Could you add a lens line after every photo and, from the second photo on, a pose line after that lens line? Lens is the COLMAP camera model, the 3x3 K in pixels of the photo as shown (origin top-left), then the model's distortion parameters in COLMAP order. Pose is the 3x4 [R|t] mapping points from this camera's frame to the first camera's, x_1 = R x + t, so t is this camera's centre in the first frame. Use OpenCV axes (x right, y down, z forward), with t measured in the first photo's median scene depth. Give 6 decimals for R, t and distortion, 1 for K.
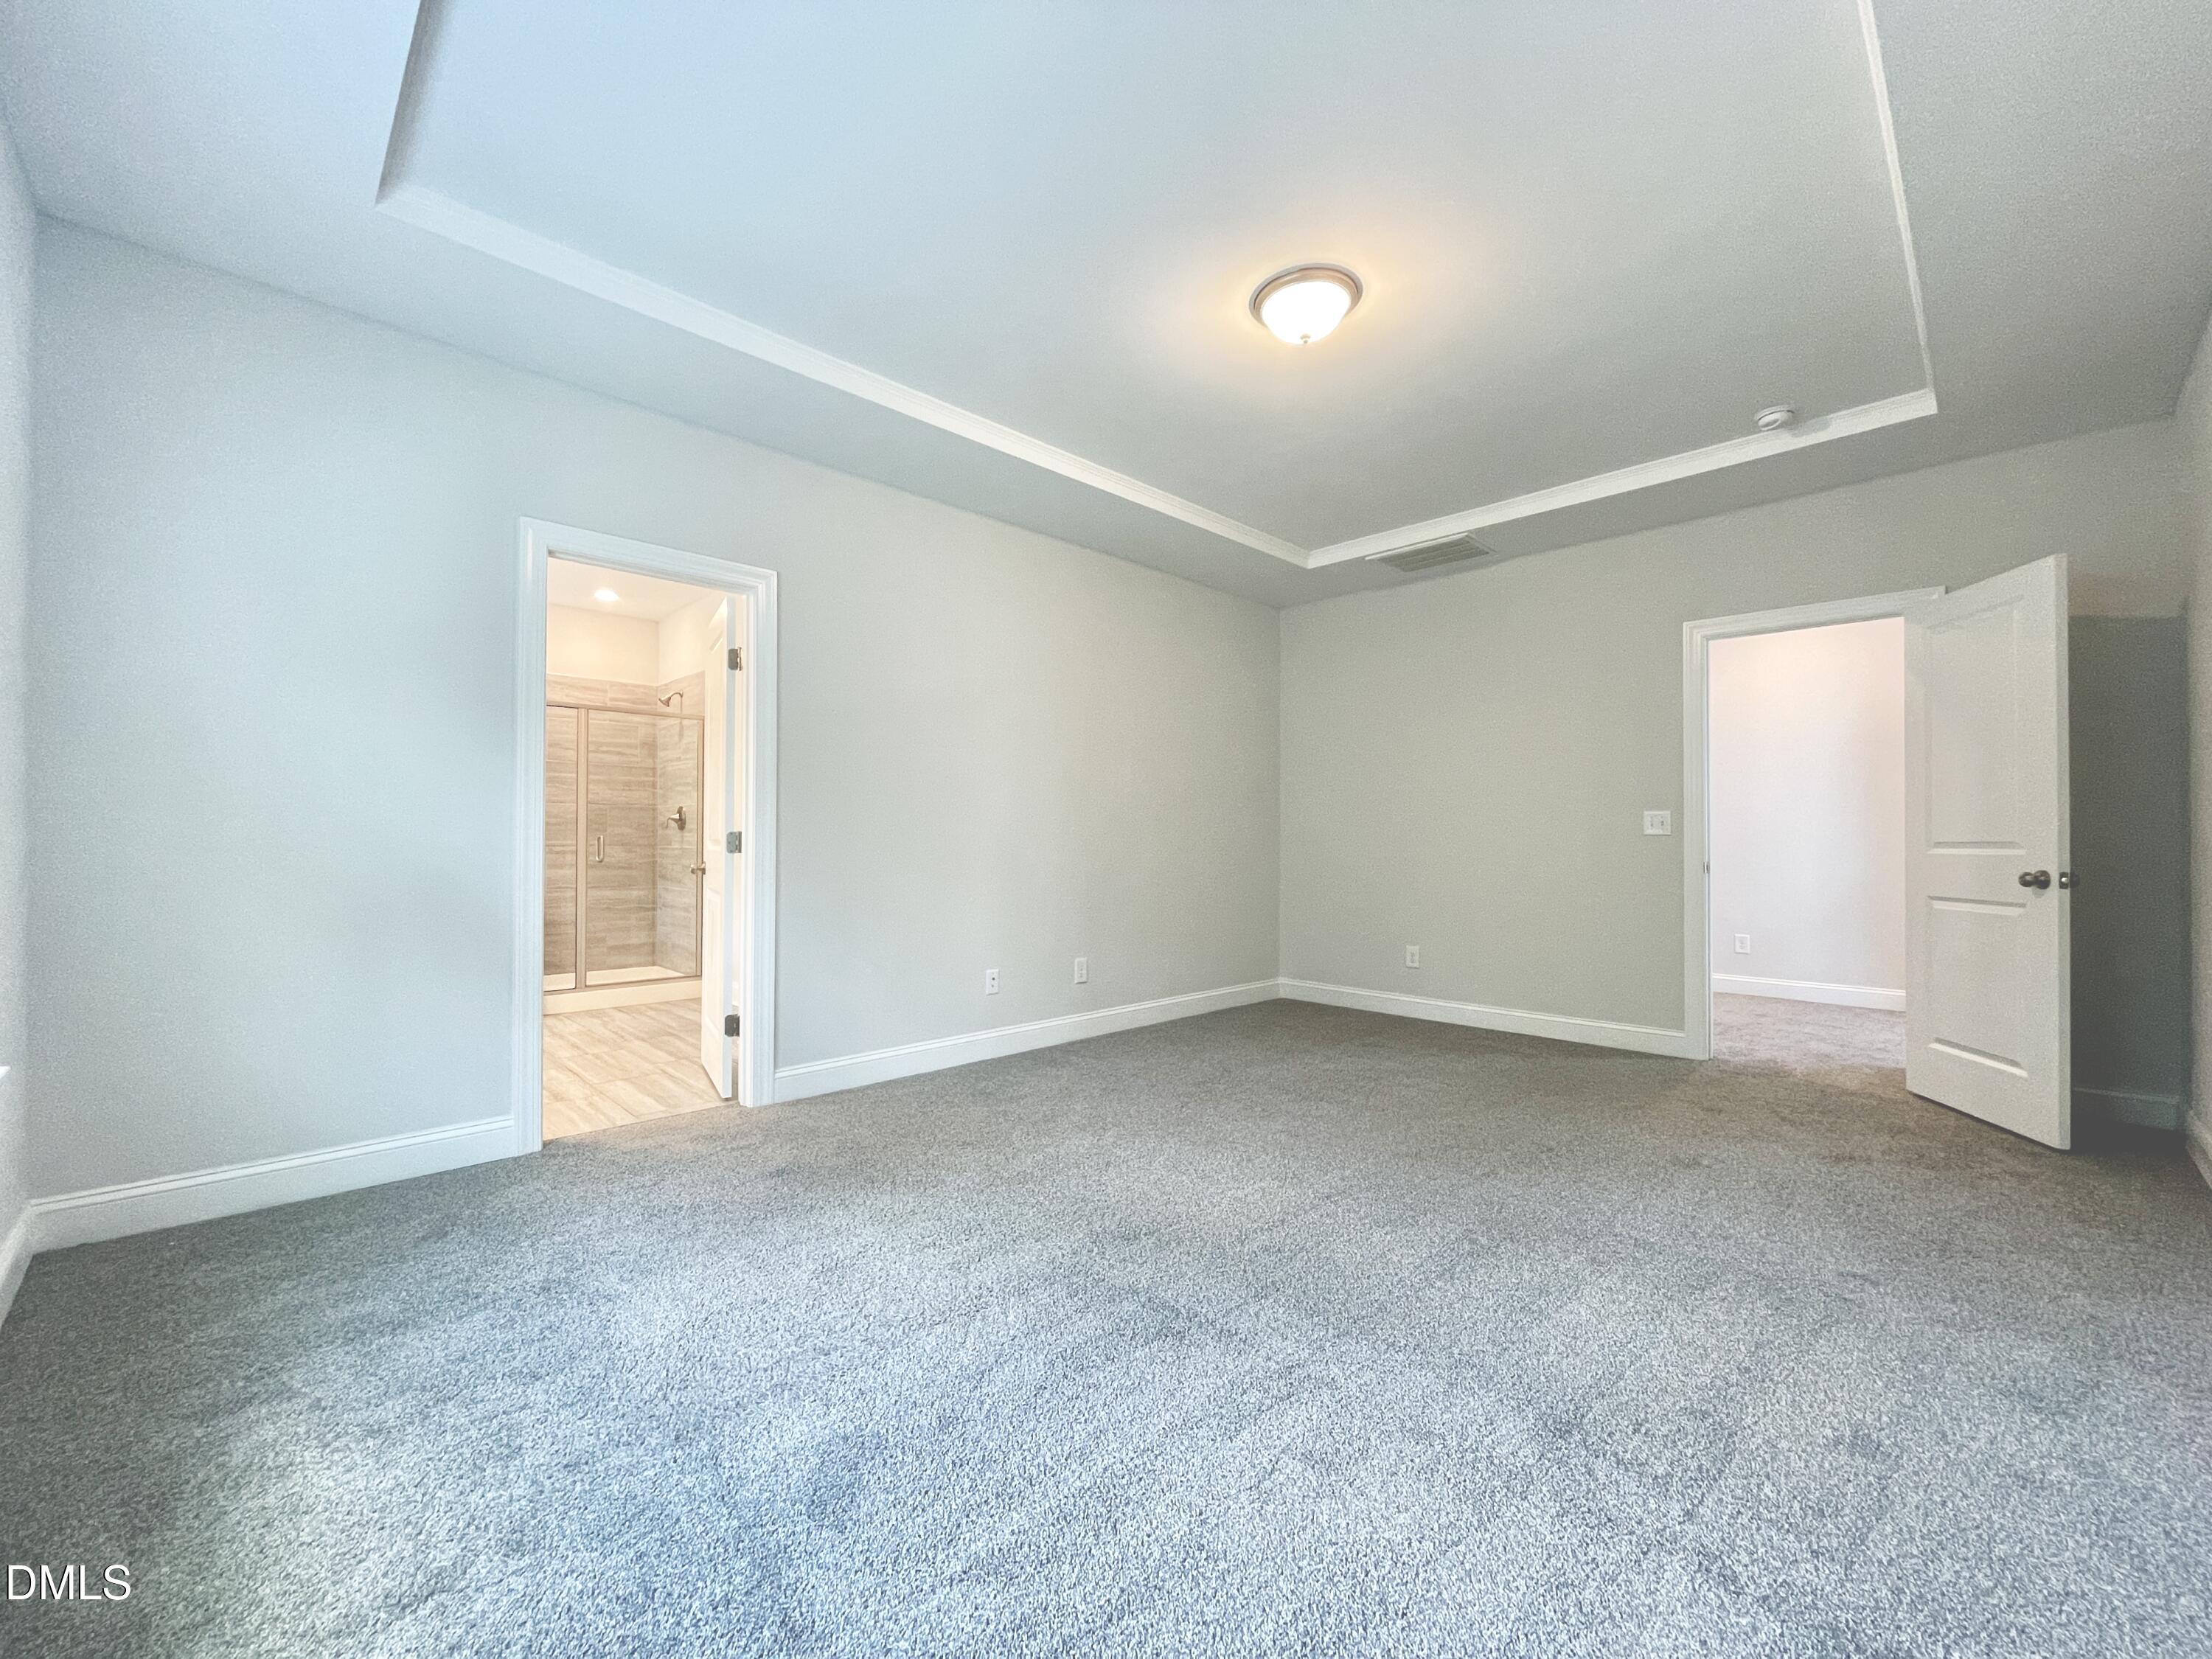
lens RADIAL K [[890.0, 0, 1114.6], [0, 890.0, 834.3], [0, 0, 1]] dist [-0.001443, -0.000555]
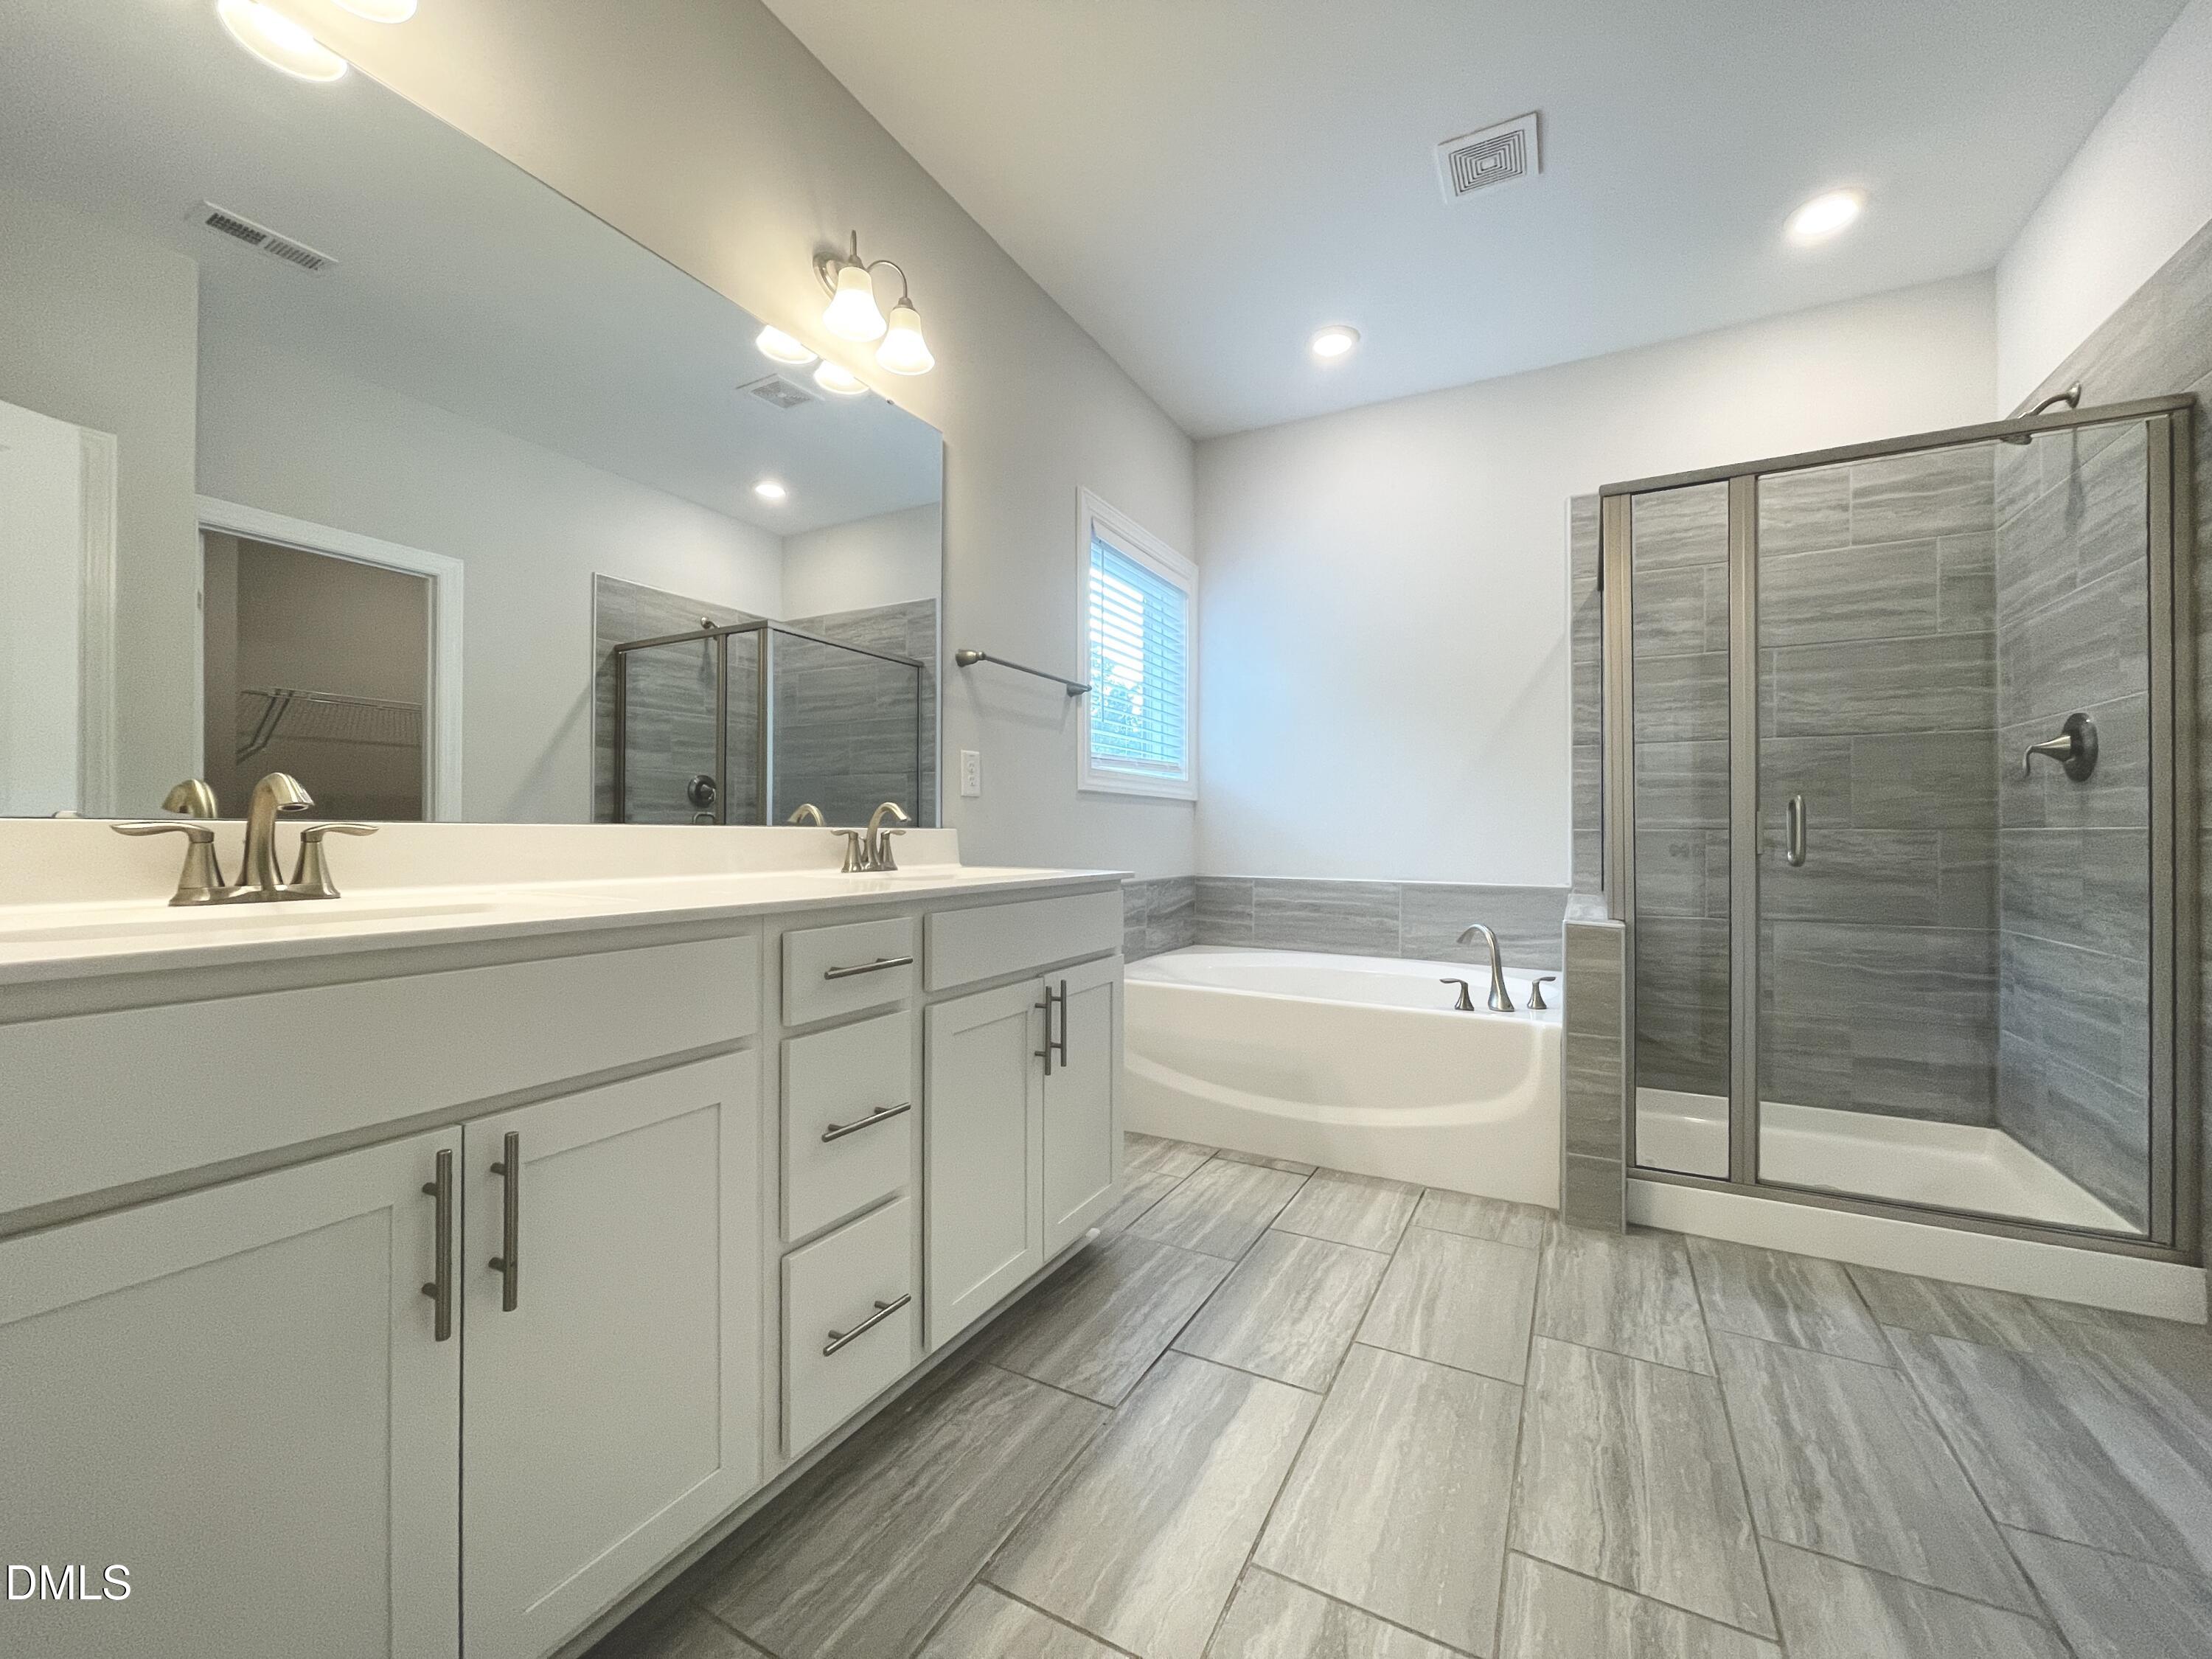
lens RADIAL K [[888.3, 0, 1094.2], [0, 888.3, 830.5], [0, 0, 1]] dist [-0.001441, -0.000540]
pose [[0.275656, -0.005406, -0.961241, -0.257297], [0.007450, 0.999966, -0.003487, 0.012632], [0.961227, -0.006200, 0.275687, 0.527477]]
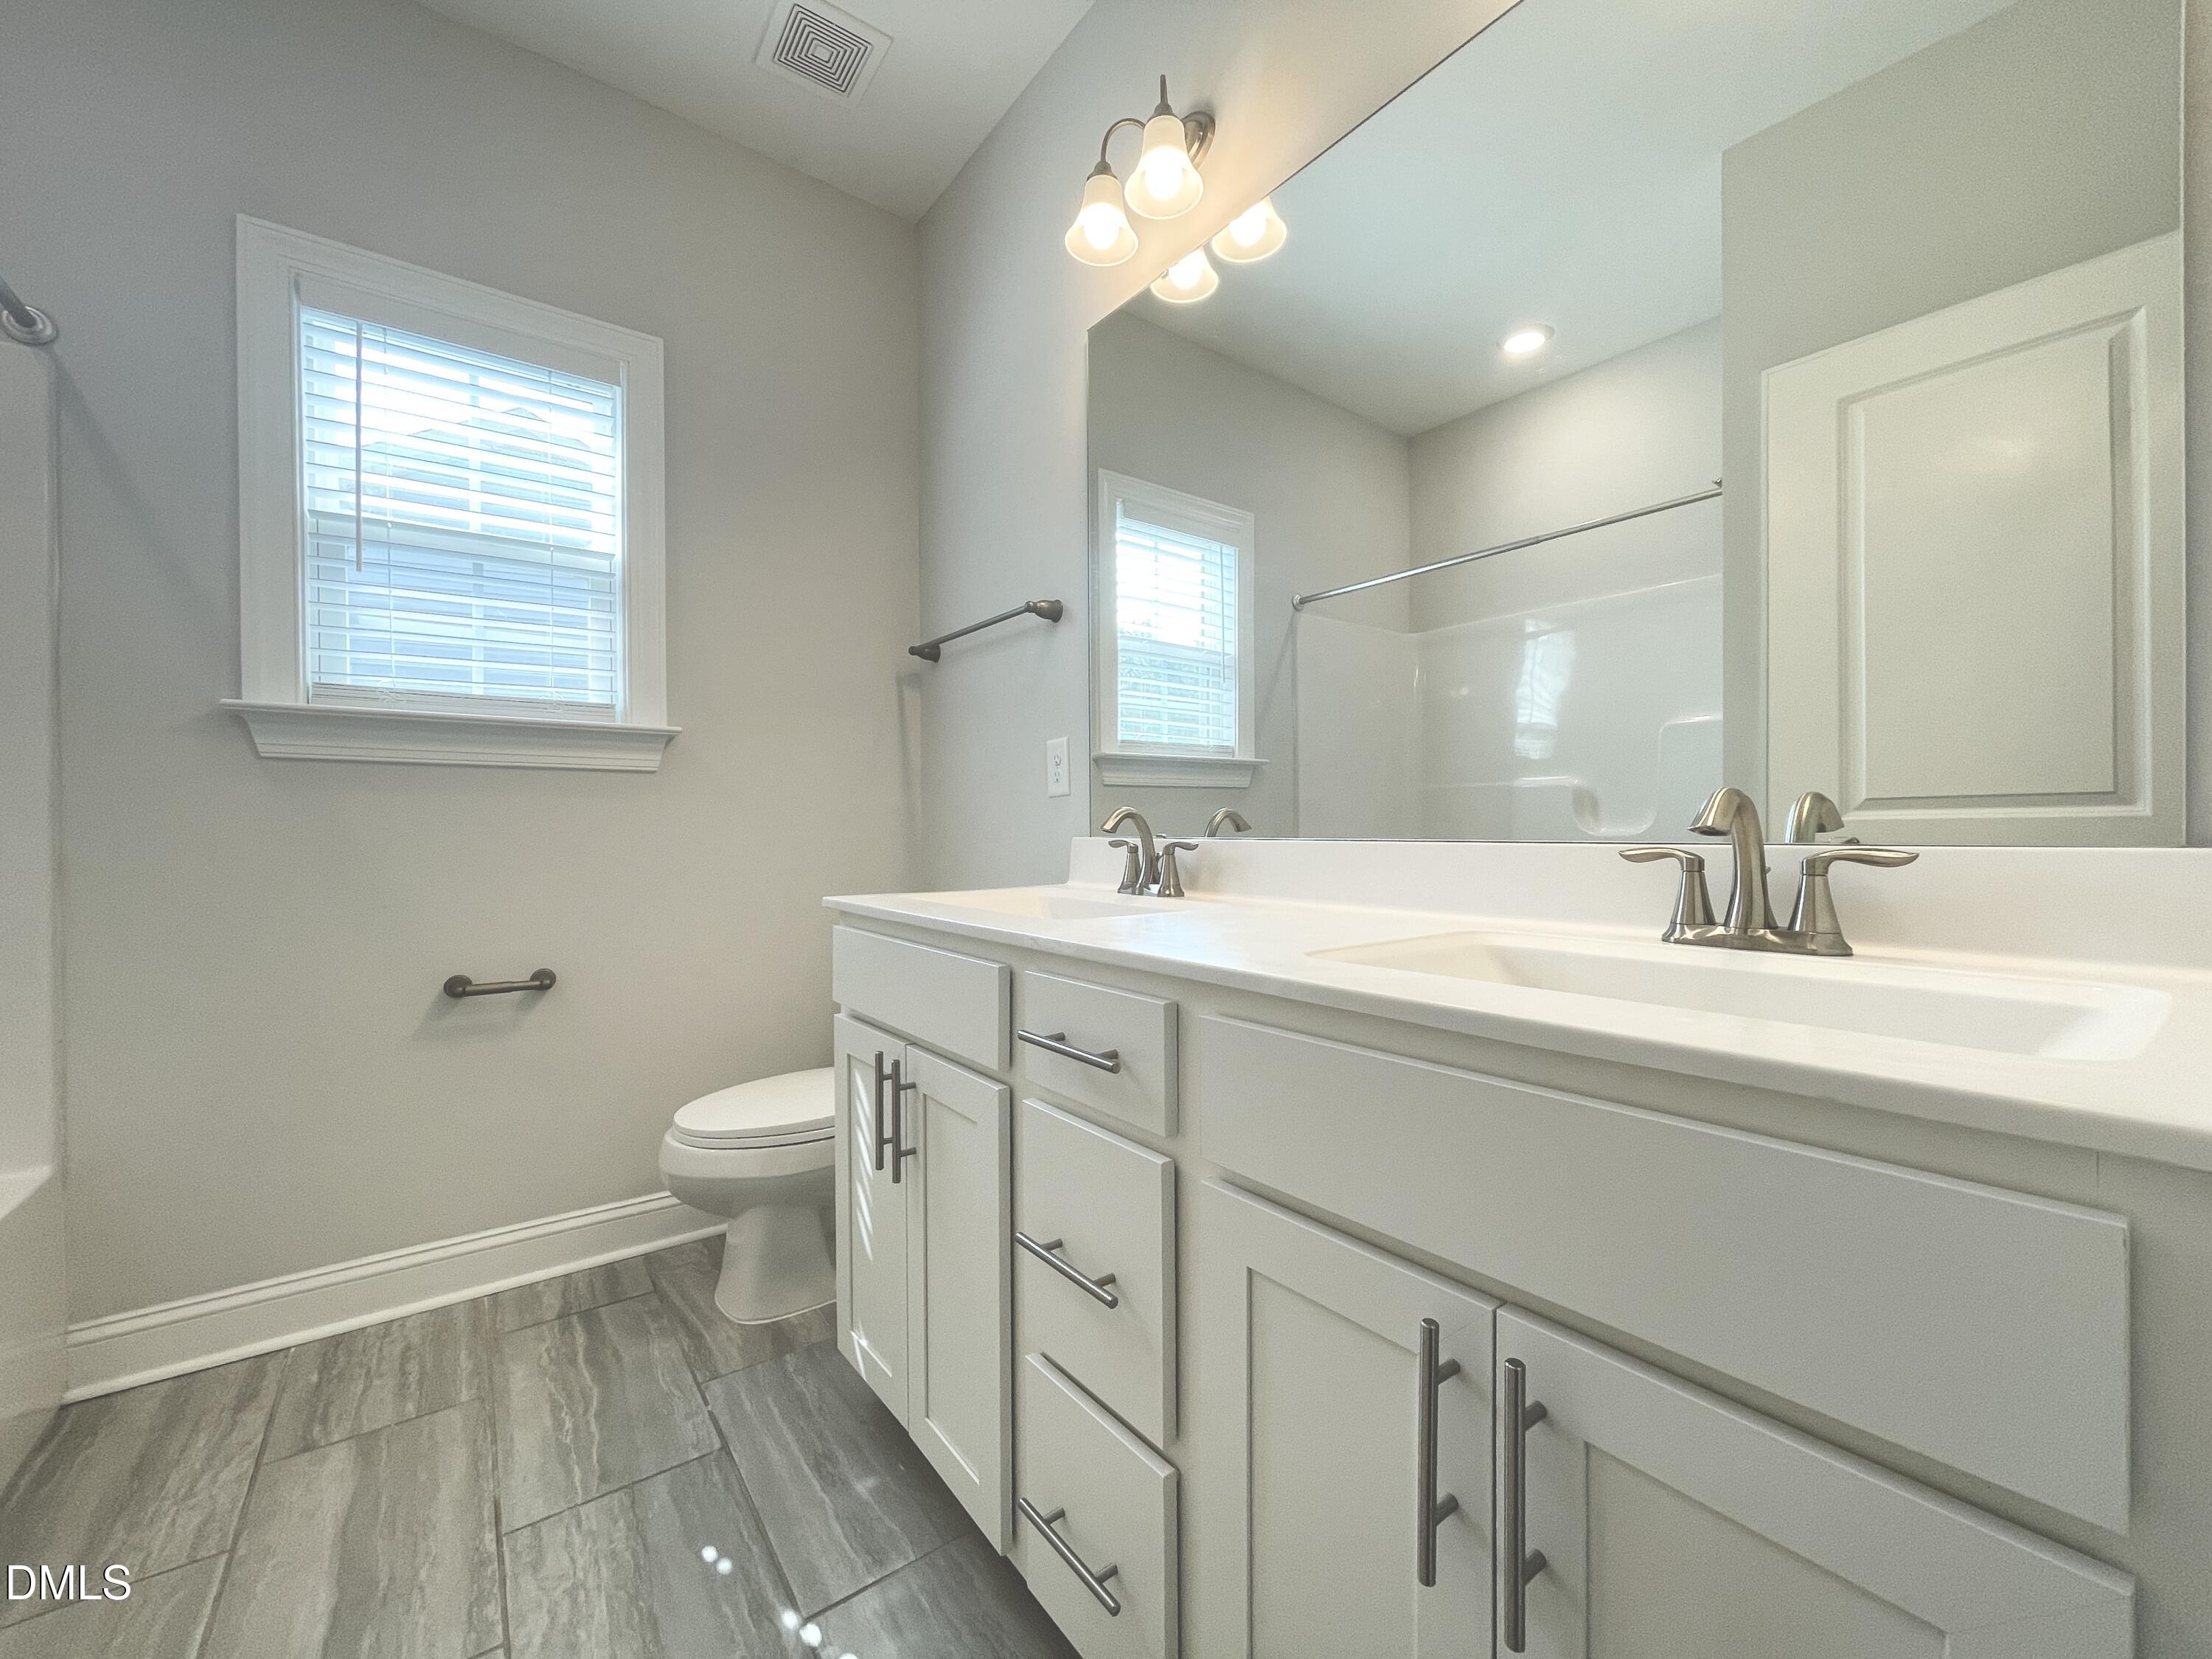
lens RADIAL K [[901.6, 0, 1099.4], [0, 901.6, 834.4], [0, 0, 1]] dist [-0.006117, 0.000838]
pose [[-0.987691, -0.010396, 0.156075, -0.605578], [-0.010618, 0.999943, -0.000585, 0.008113], [-0.156060, -0.002235, -0.987745, 0.787867]]
